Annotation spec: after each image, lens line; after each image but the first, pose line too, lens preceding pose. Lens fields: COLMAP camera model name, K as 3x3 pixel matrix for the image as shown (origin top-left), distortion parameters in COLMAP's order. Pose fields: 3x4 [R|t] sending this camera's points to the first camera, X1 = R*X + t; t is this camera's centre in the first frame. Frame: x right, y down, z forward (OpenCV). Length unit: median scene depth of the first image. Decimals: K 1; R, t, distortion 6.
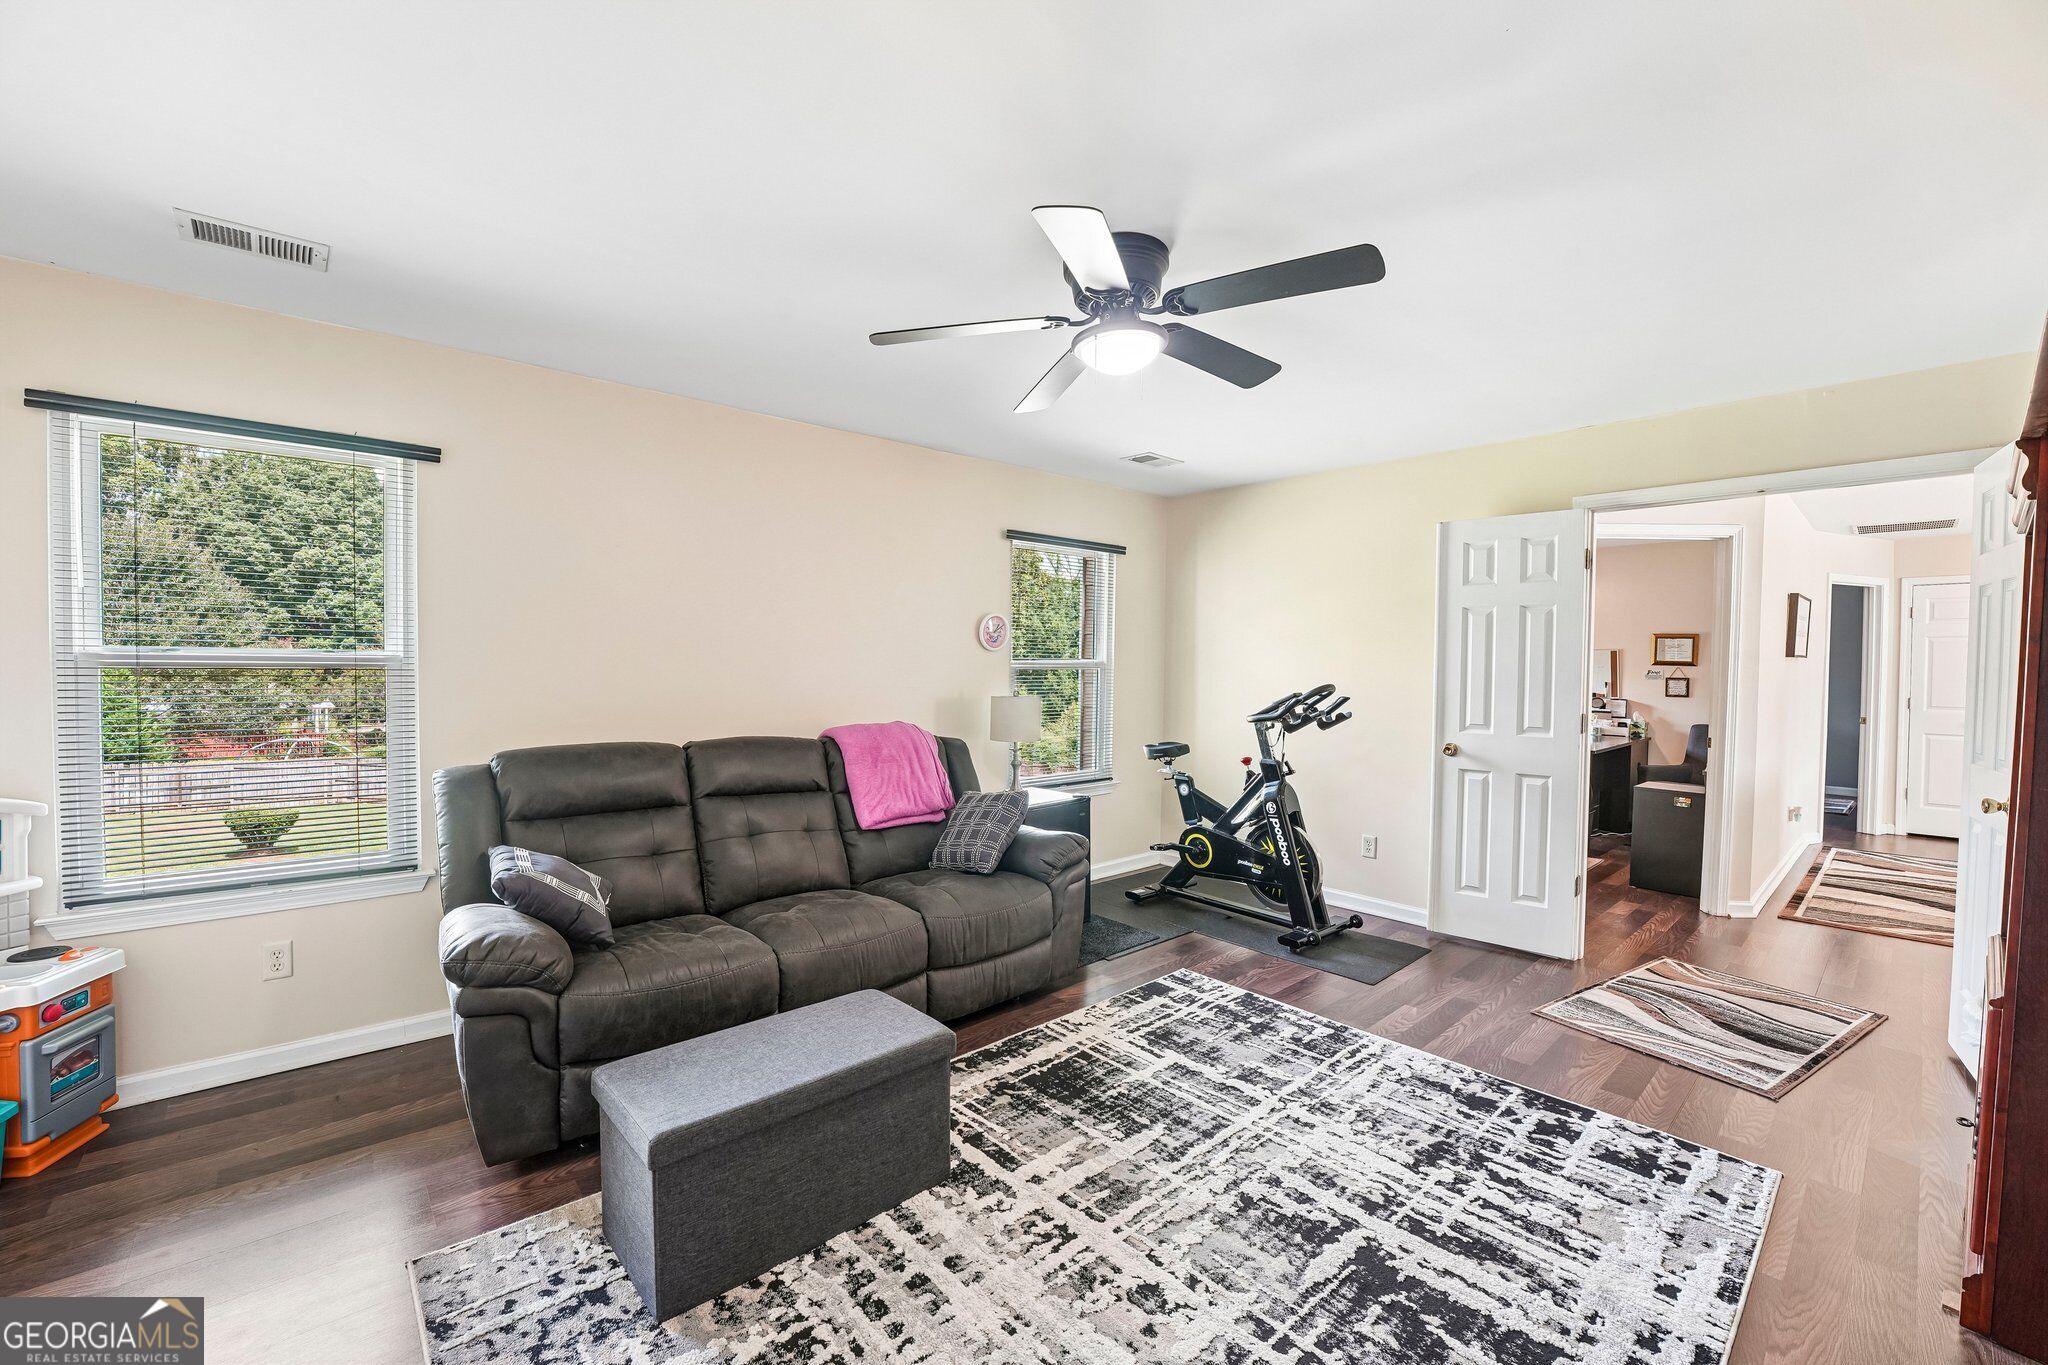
lens RADIAL K [[835.3, 0, 1004.4], [0, 835.3, 678.2], [0, 0, 1]] dist [-0.021866, 0.001040]
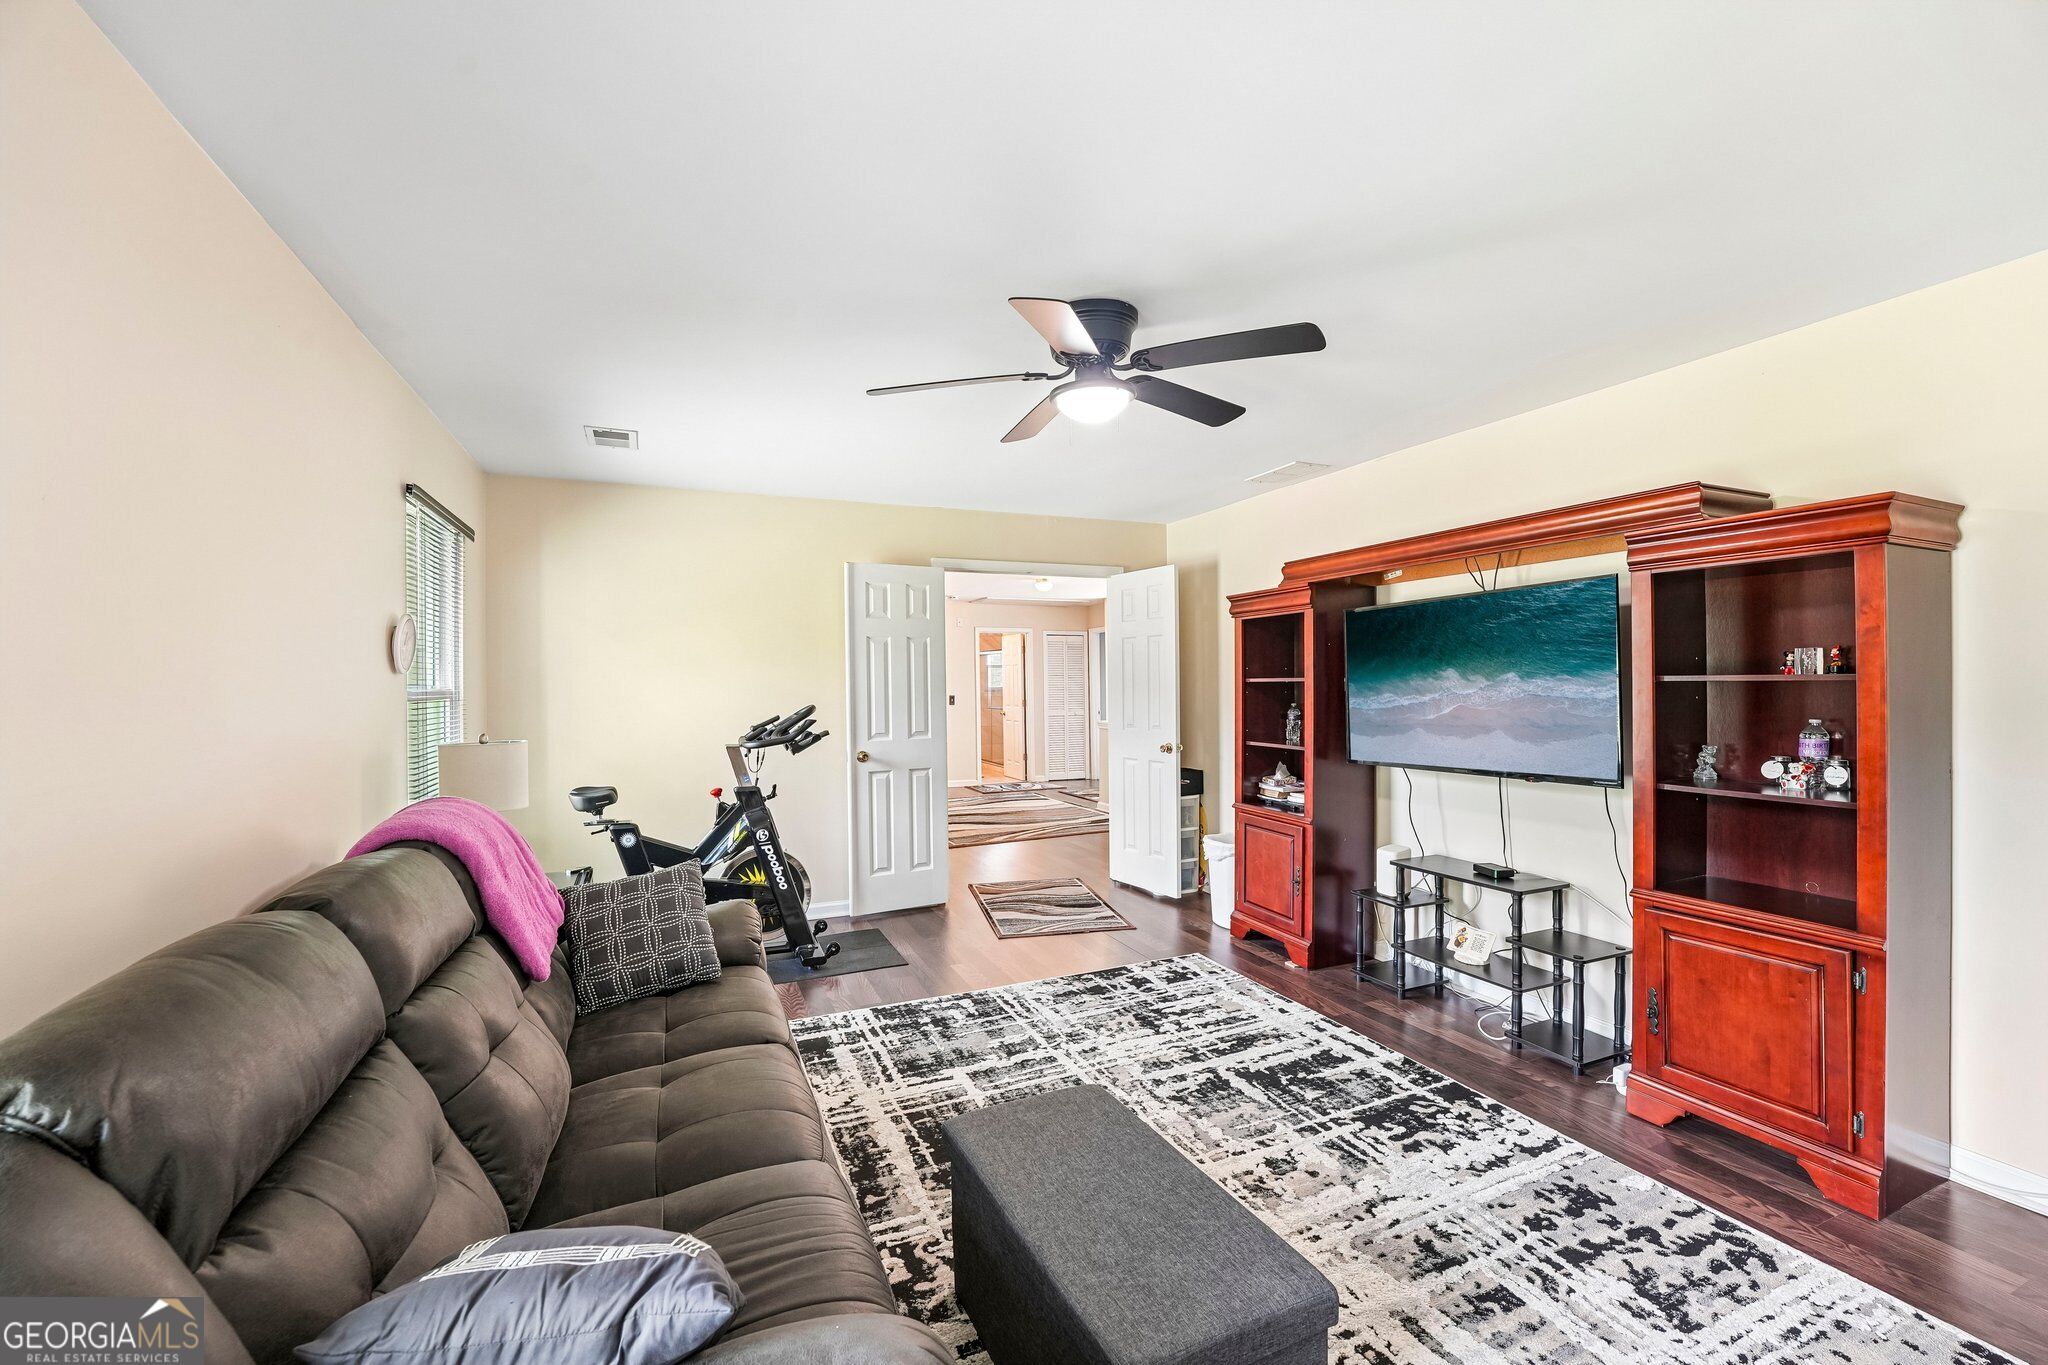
lens RADIAL K [[835.3, 0, 1030.9], [0, 835.3, 678.3], [0, 0, 1]] dist [-0.021866, 0.001040]
pose [[0.295962, -0.009574, 0.955152, -0.737141], [0.030936, 0.999521, 0.000433, -0.025751], [-0.954699, 0.029420, 0.296116, 0.591768]]
